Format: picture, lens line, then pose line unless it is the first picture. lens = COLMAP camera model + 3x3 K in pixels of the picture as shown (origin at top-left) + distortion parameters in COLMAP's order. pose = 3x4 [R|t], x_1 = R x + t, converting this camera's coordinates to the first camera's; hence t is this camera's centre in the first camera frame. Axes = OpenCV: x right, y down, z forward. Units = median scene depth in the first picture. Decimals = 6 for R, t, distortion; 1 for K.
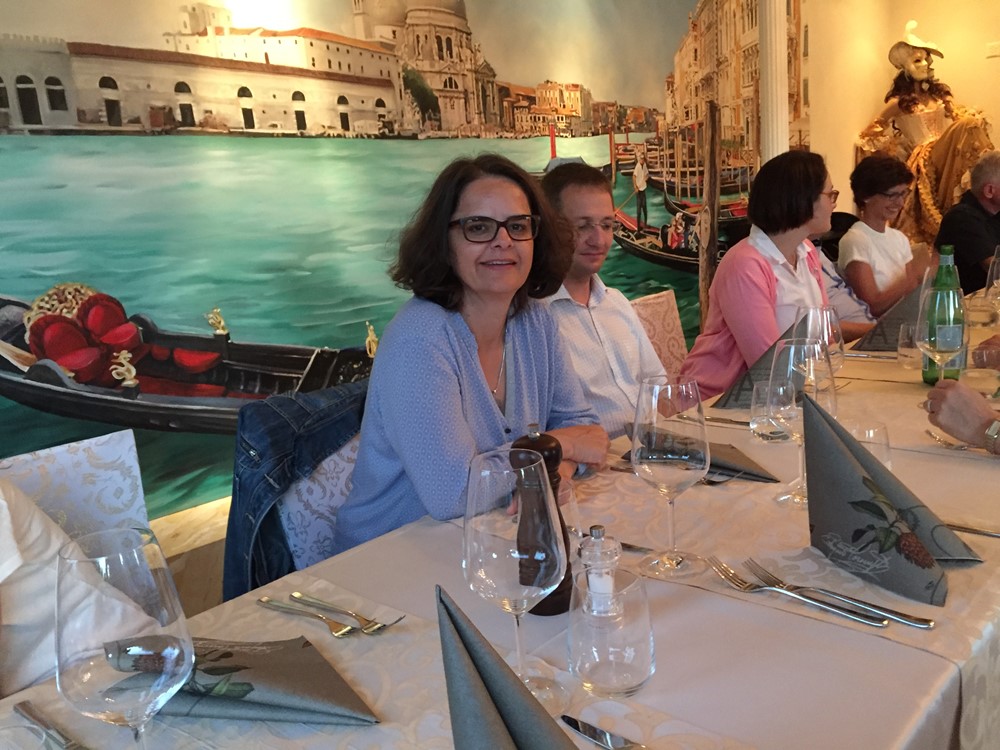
lens RADIAL K [[857.9, 0, 495.3], [0, 857.9, 371.4], [0, 0, 1]] dist [0.087450, -0.118647]
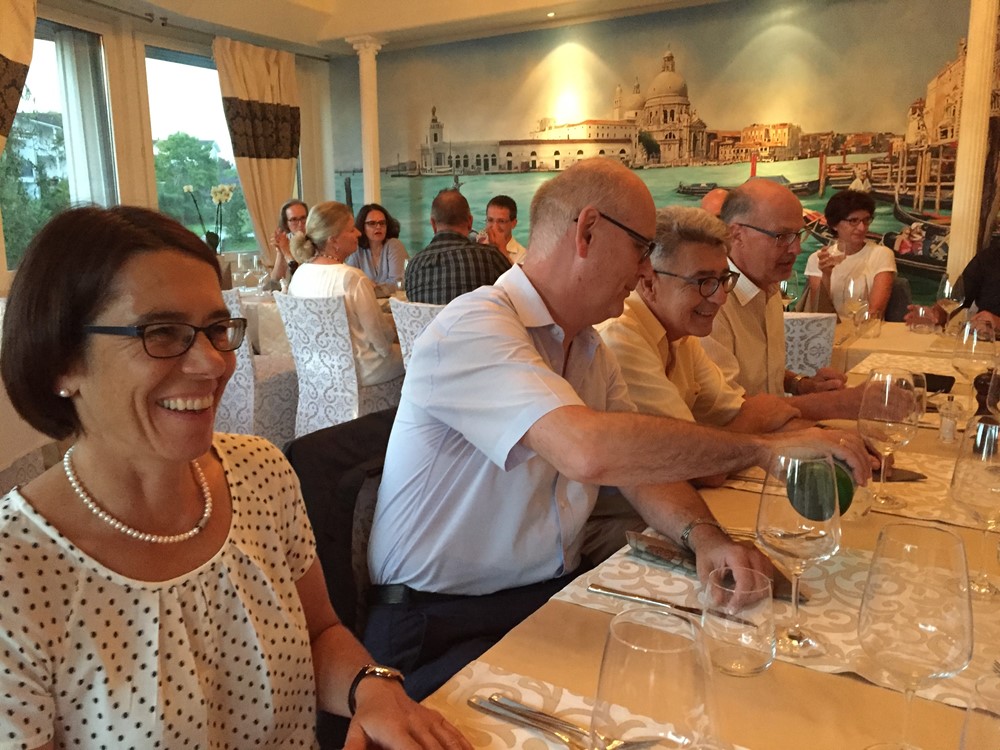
lens RADIAL K [[857.9, 0, 496.9], [0, 857.9, 374.1], [0, 0, 1]] dist [0.087450, -0.118647]
pose [[0.171529, 0.268994, -0.947745, 1.677707], [-0.176497, 0.954829, 0.239062, -0.230859], [0.969240, 0.126268, 0.211257, 0.355703]]
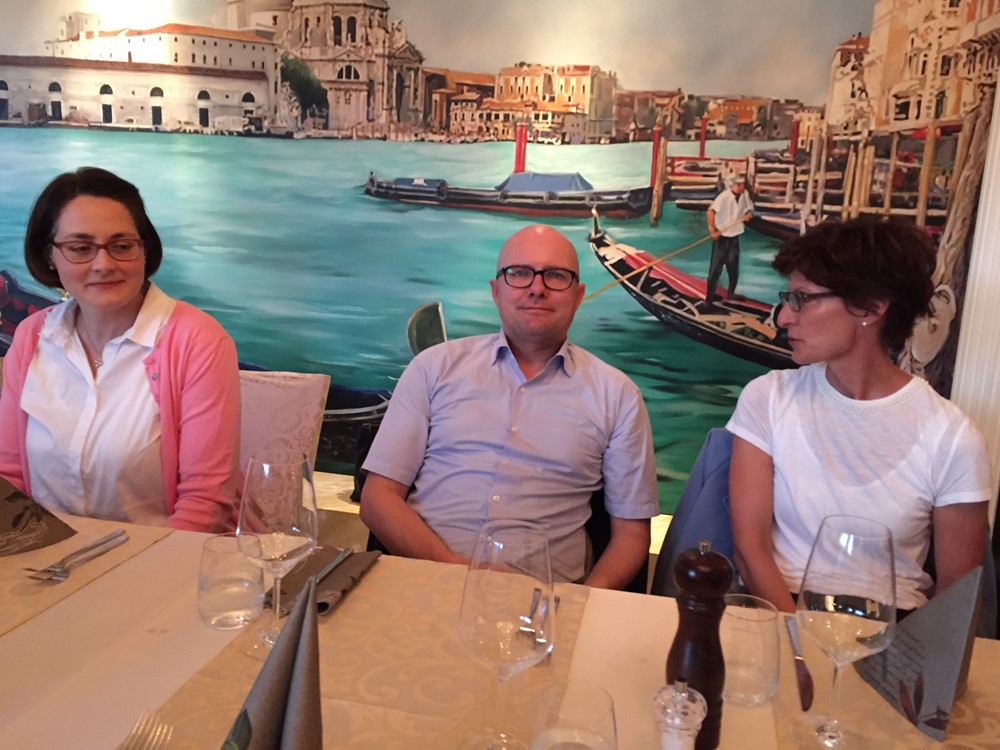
lens RADIAL K [[857.9, 0, 496.8], [0, 857.9, 369.7], [0, 0, 1]] dist [0.087450, -0.118647]
pose [[0.509450, 0.252137, -0.822732, 0.778097], [-0.242739, 0.959388, 0.143709, -0.215096], [0.825553, 0.126497, 0.549964, 0.700553]]
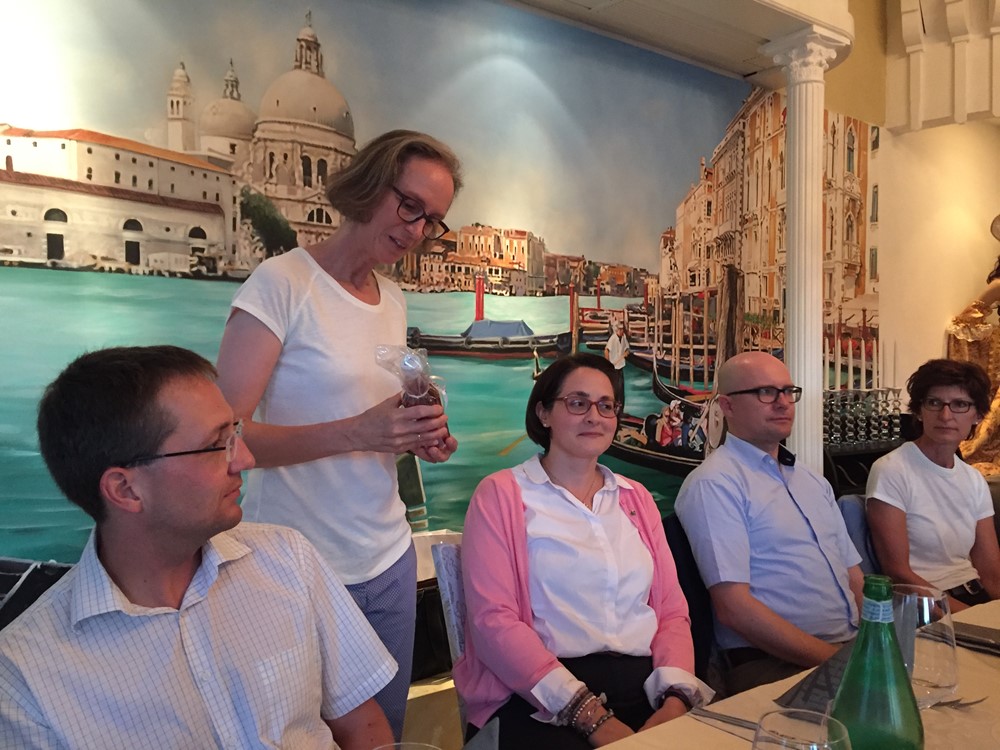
lens RADIAL K [[857.9, 0, 496.7], [0, 857.9, 368.5], [0, 0, 1]] dist [0.087450, -0.118647]
pose [[0.985949, 0.080325, -0.146470, 0.225257], [-0.104392, 0.980780, -0.164840, -0.092676], [0.130414, 0.177814, 0.975384, 0.304163]]
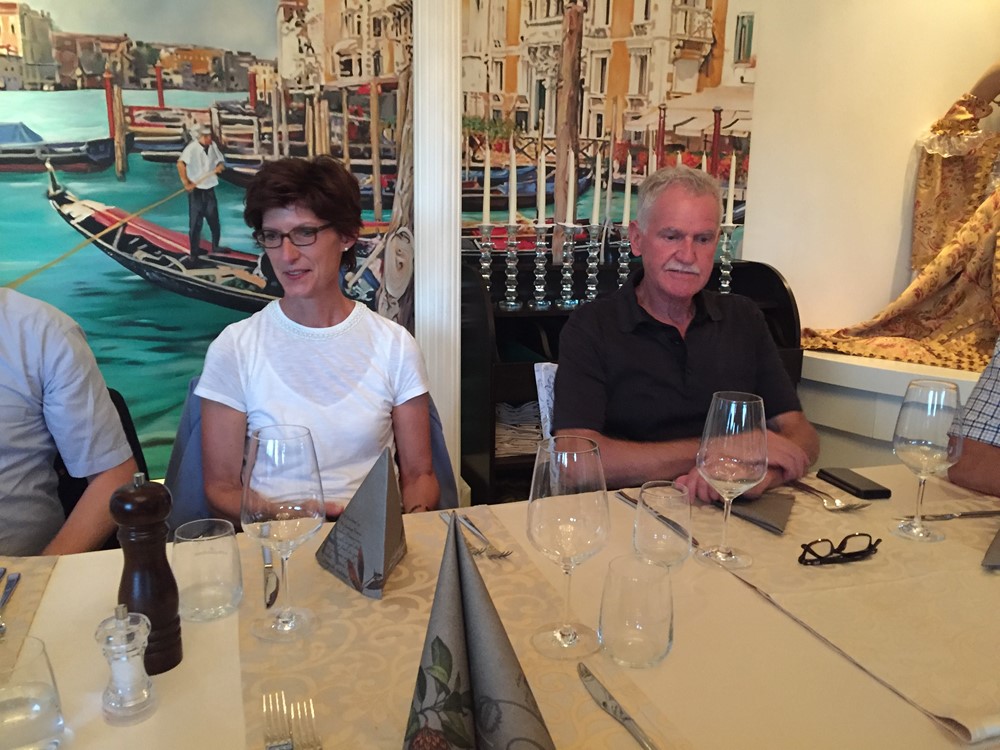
lens RADIAL K [[857.9, 0, 502.2], [0, 857.9, 371.9], [0, 0, 1]] dist [0.087450, -0.118647]
pose [[0.875161, 0.184733, -0.447177, 0.825455], [-0.167636, 0.982765, 0.077913, -0.213279], [0.453863, 0.006776, 0.891046, 0.715688]]
